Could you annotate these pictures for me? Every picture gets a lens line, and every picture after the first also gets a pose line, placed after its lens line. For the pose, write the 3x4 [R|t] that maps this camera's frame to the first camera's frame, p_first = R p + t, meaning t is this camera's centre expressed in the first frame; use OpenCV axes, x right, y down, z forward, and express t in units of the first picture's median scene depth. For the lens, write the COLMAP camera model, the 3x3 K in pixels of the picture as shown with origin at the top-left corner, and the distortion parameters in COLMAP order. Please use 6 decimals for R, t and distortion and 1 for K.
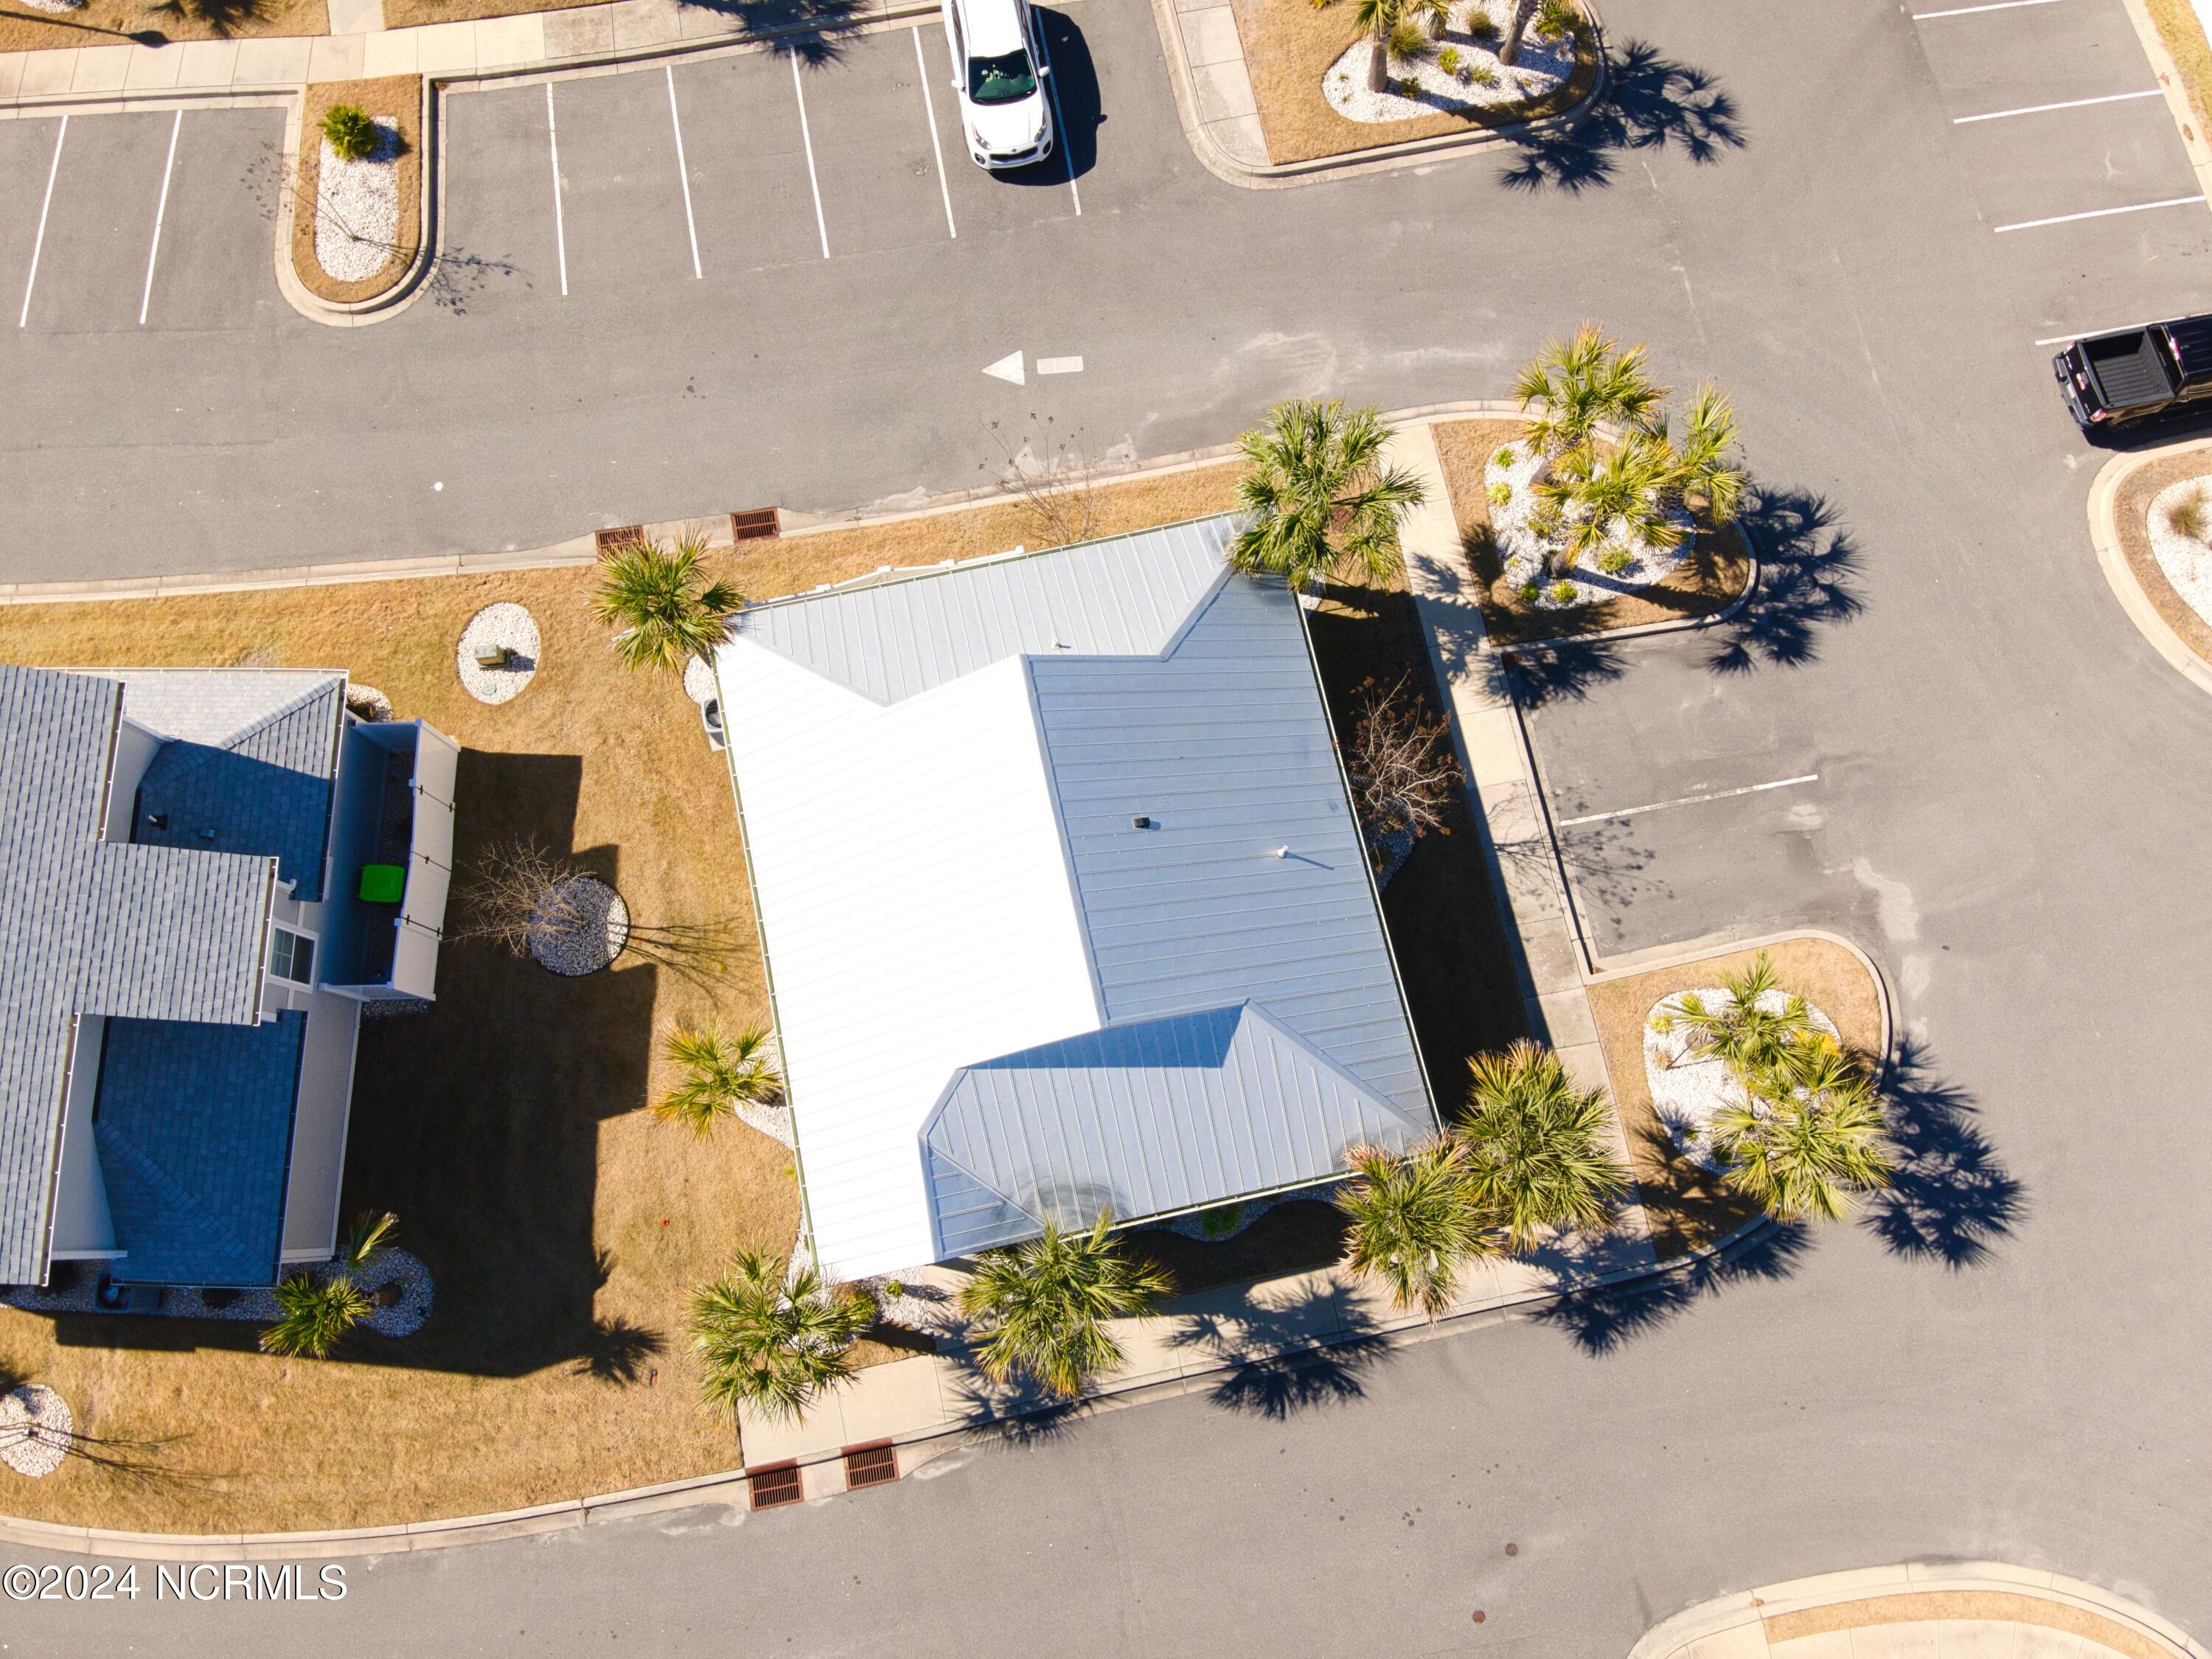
lens RADIAL K [[1613.1, 0, 1104.1], [0, 1613.1, 708.7], [0, 0, 1]] dist [0.002993, -0.085081]
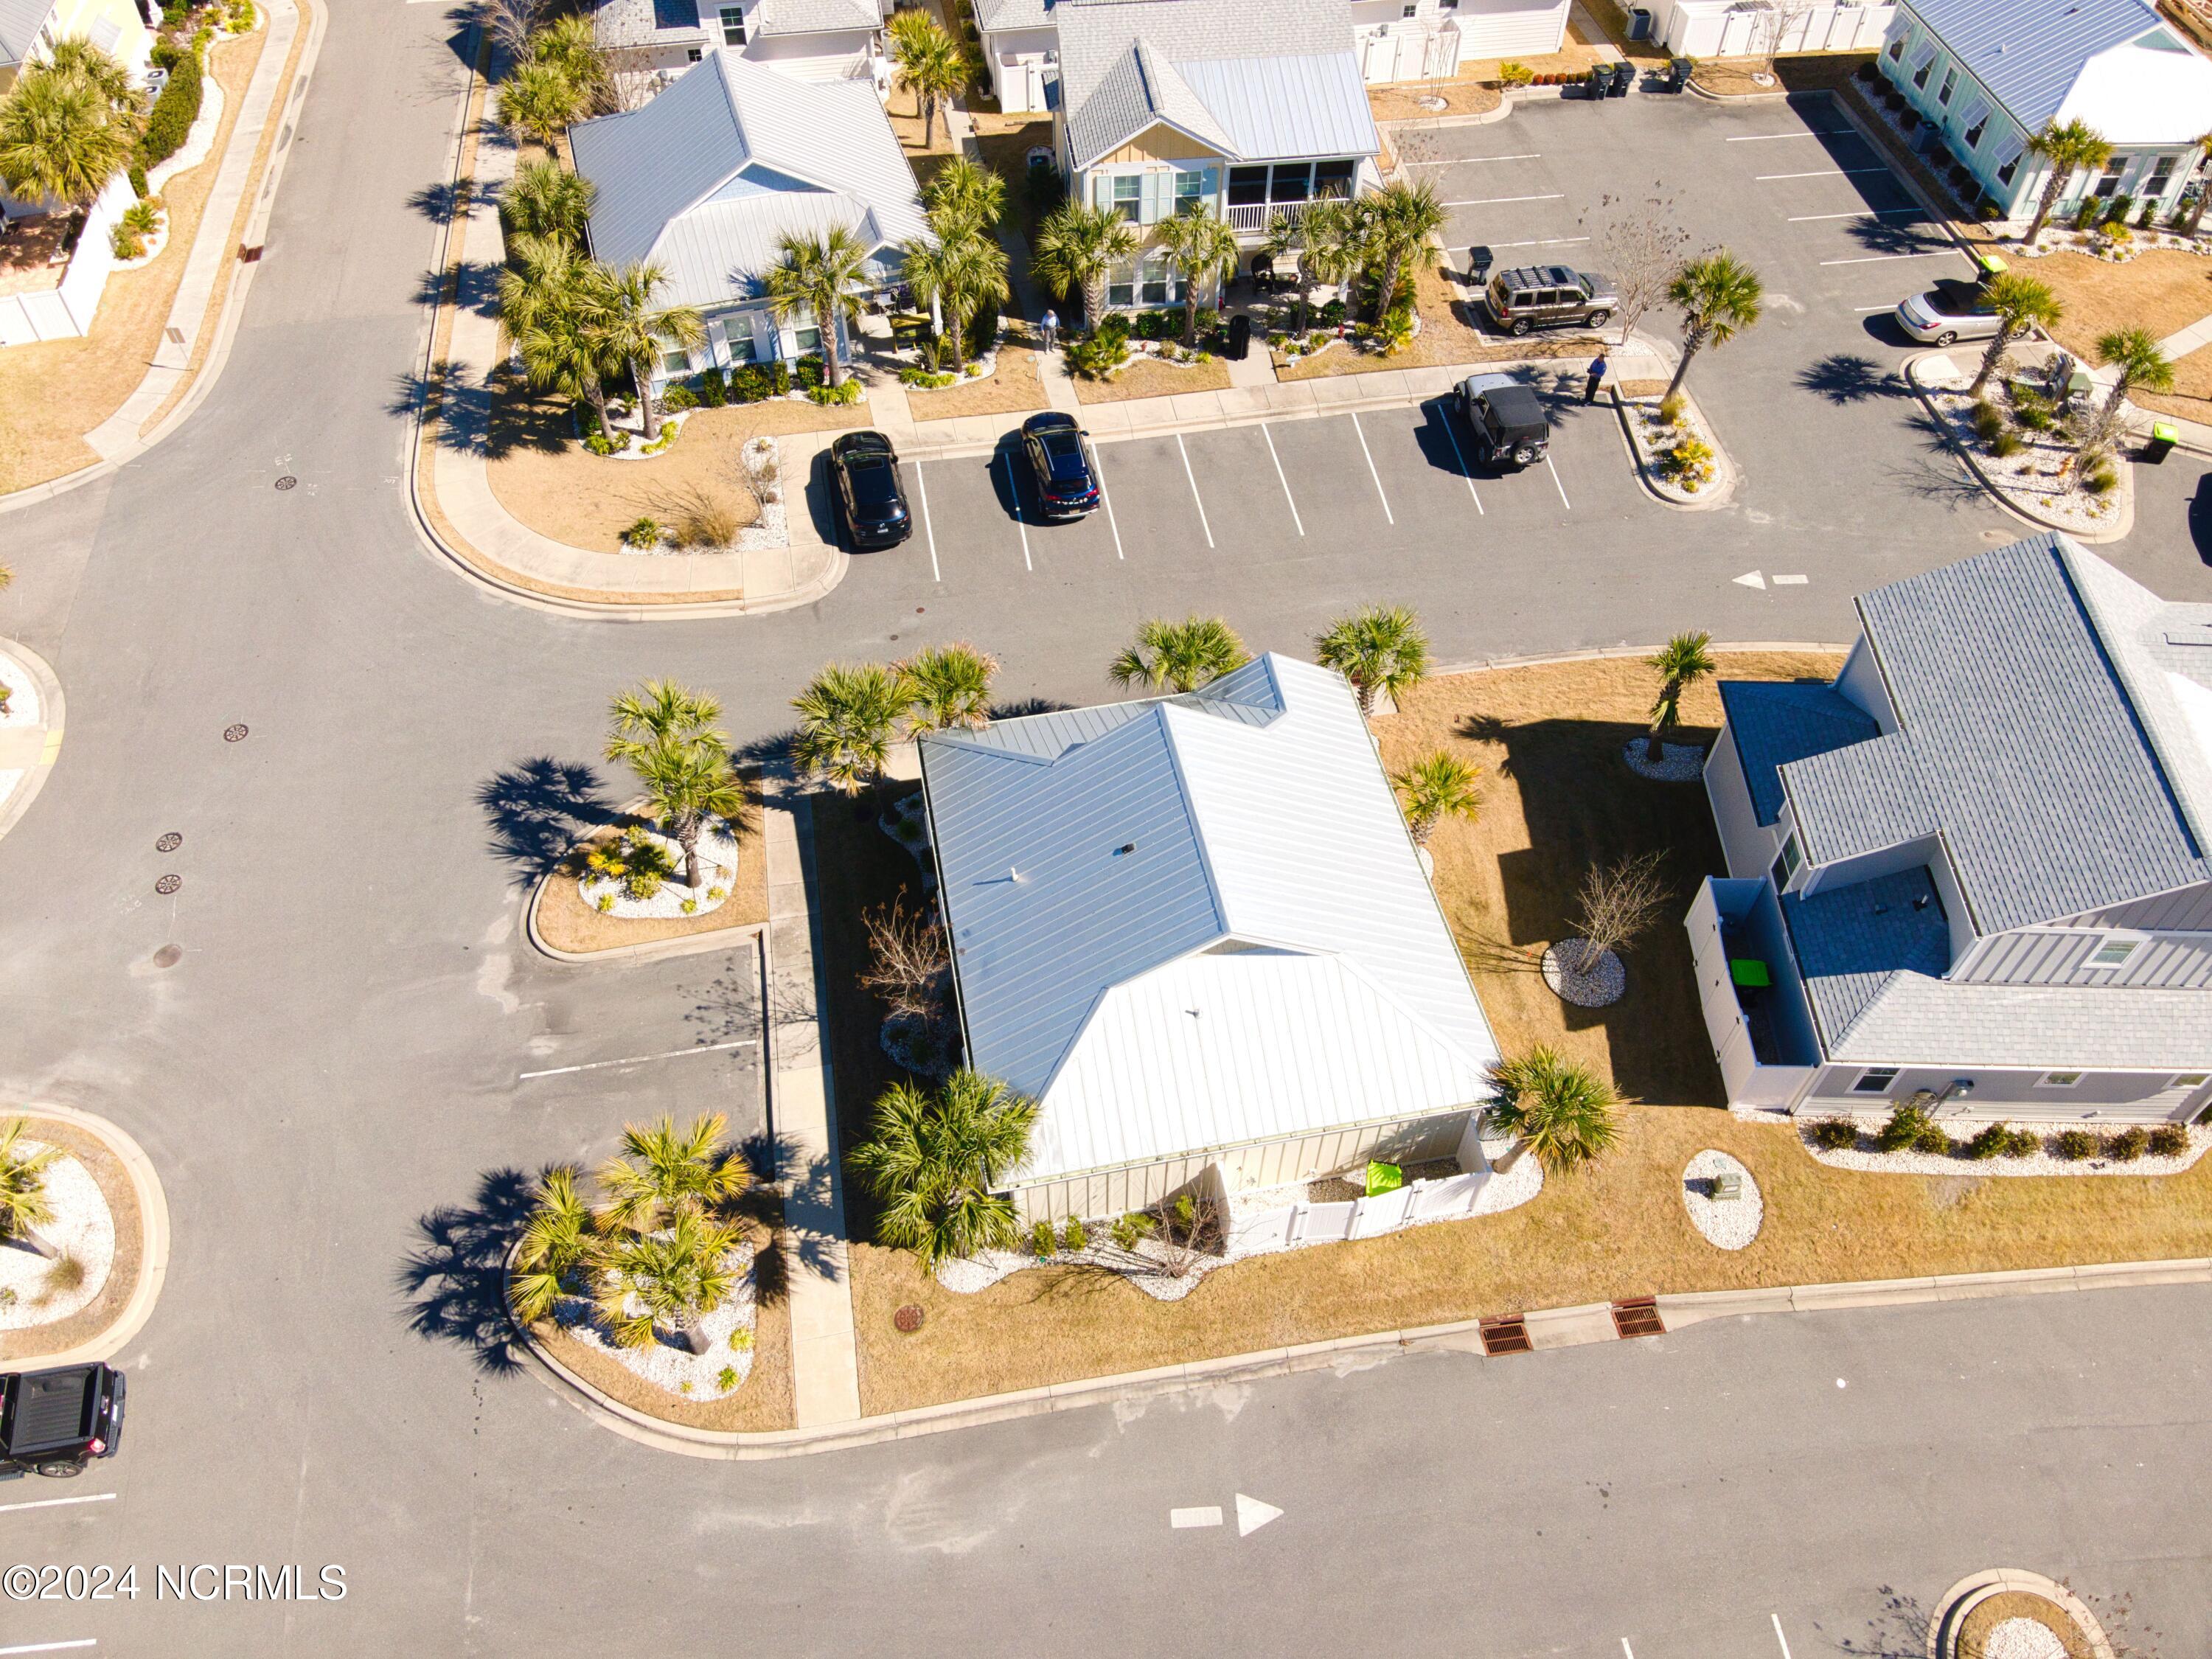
lens RADIAL K [[1613.1, 0, 1099.0], [0, 1613.1, 822.3], [0, 0, 1]] dist [0.002993, -0.085081]
pose [[-0.999705, -0.014338, 0.019610, 0.016600], [0.024291, -0.599381, 0.800095, -0.808393], [0.000282, 0.800336, 0.599552, 0.188168]]
